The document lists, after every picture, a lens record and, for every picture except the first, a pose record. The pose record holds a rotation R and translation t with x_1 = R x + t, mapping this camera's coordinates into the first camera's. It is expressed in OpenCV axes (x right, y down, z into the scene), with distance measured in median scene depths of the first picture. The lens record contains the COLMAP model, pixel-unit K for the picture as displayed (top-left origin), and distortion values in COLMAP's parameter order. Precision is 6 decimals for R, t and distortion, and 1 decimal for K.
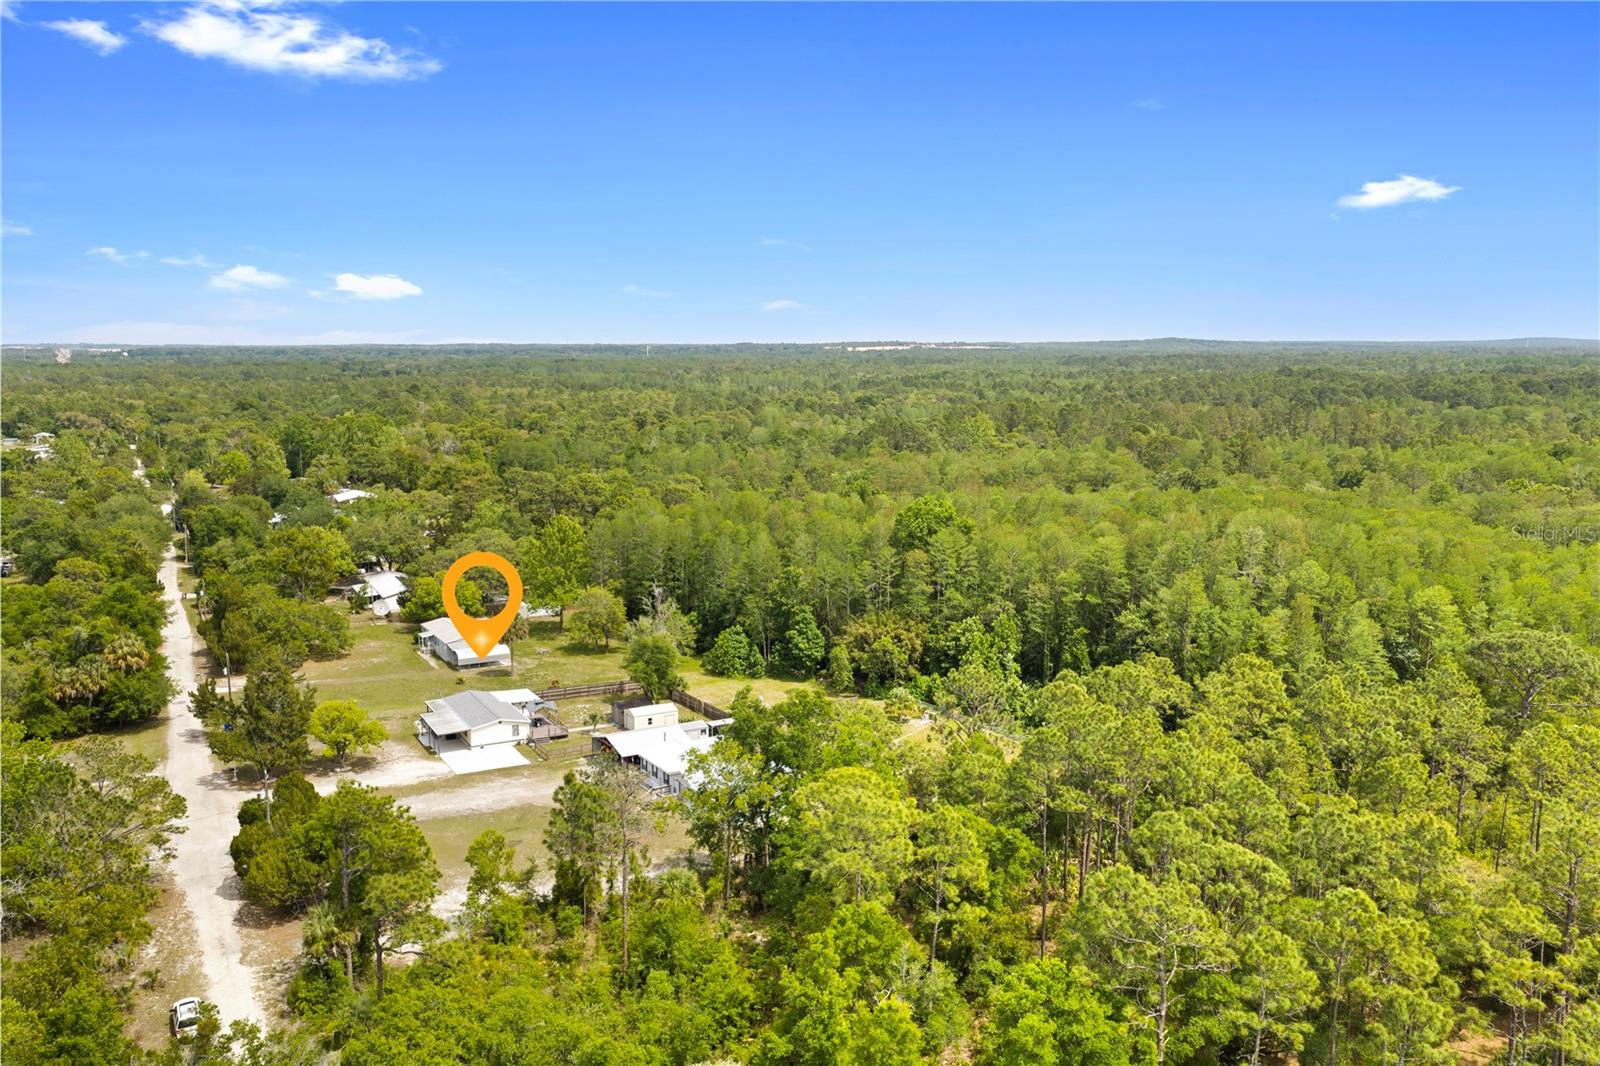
lens RADIAL K [[1317.4, 0, 800.0], [0, 1317.4, 533.0], [0, 0, 1]] dist [0.007292, -0.005147]
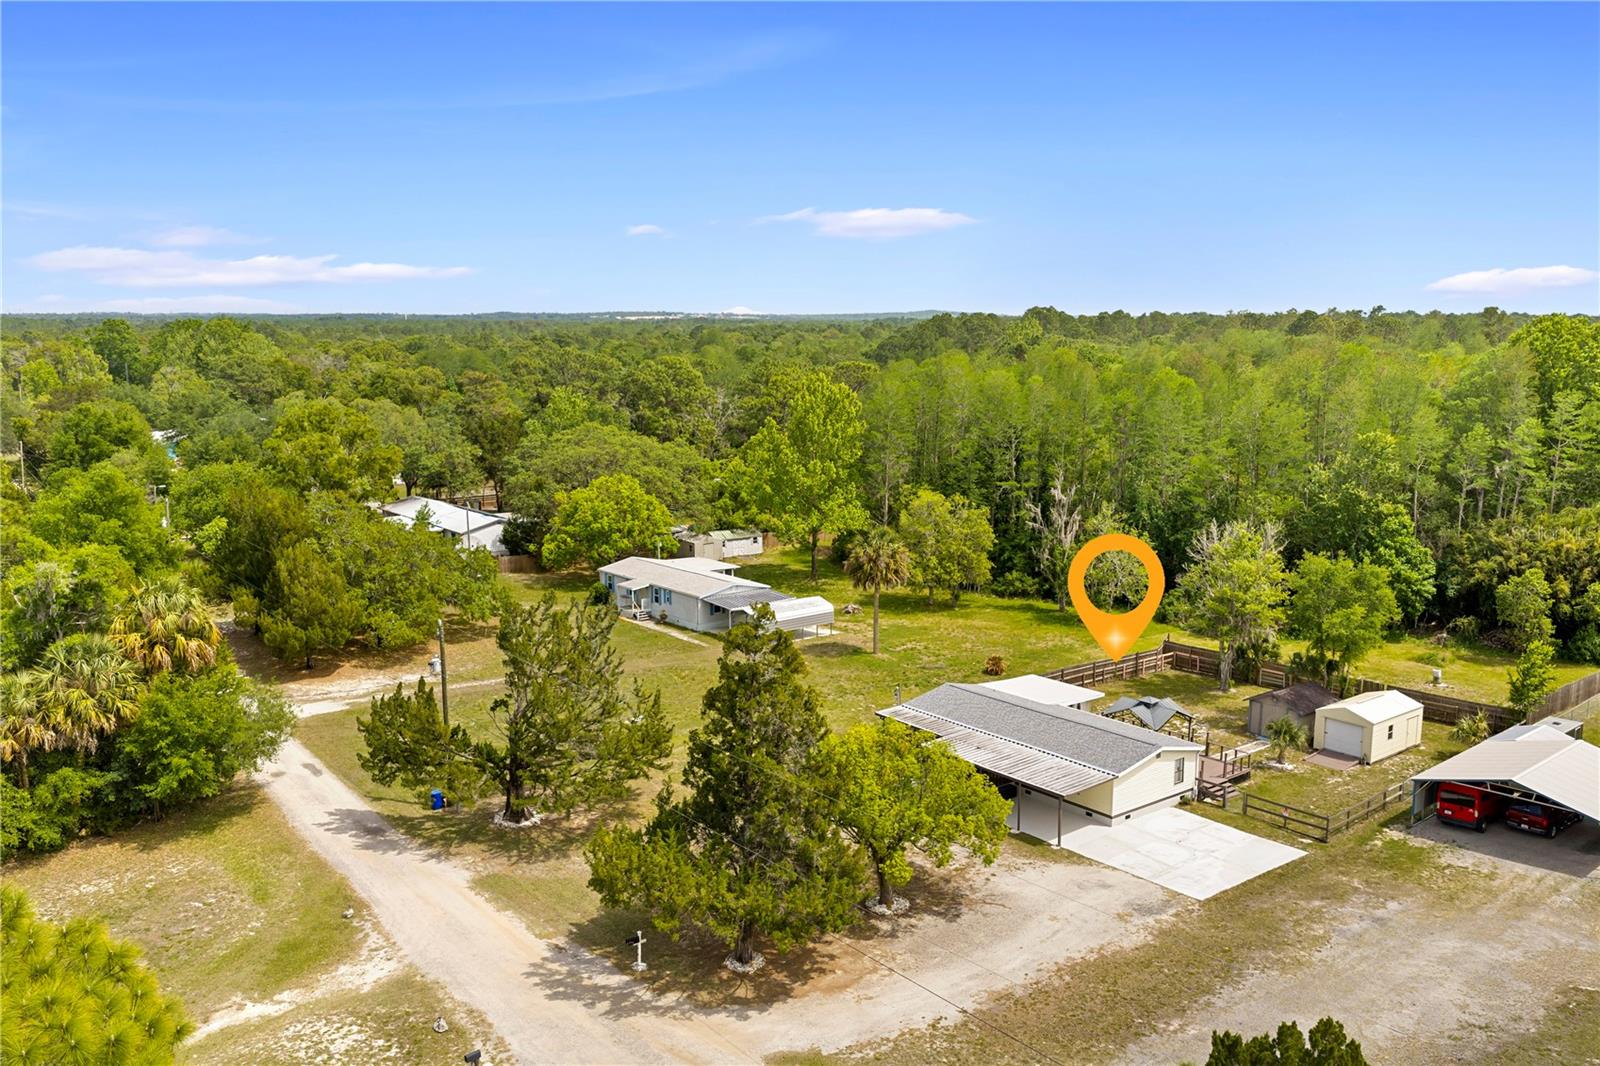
lens RADIAL K [[1323.3, 0, 803.4], [0, 1323.3, 536.4], [0, 0, 1]] dist [0.009910, -0.021994]
pose [[0.982166, -0.024979, 0.186347, -0.403055], [0.021340, 0.999541, 0.021508, 0.059741], [-0.186799, -0.017148, 0.982248, 0.584462]]
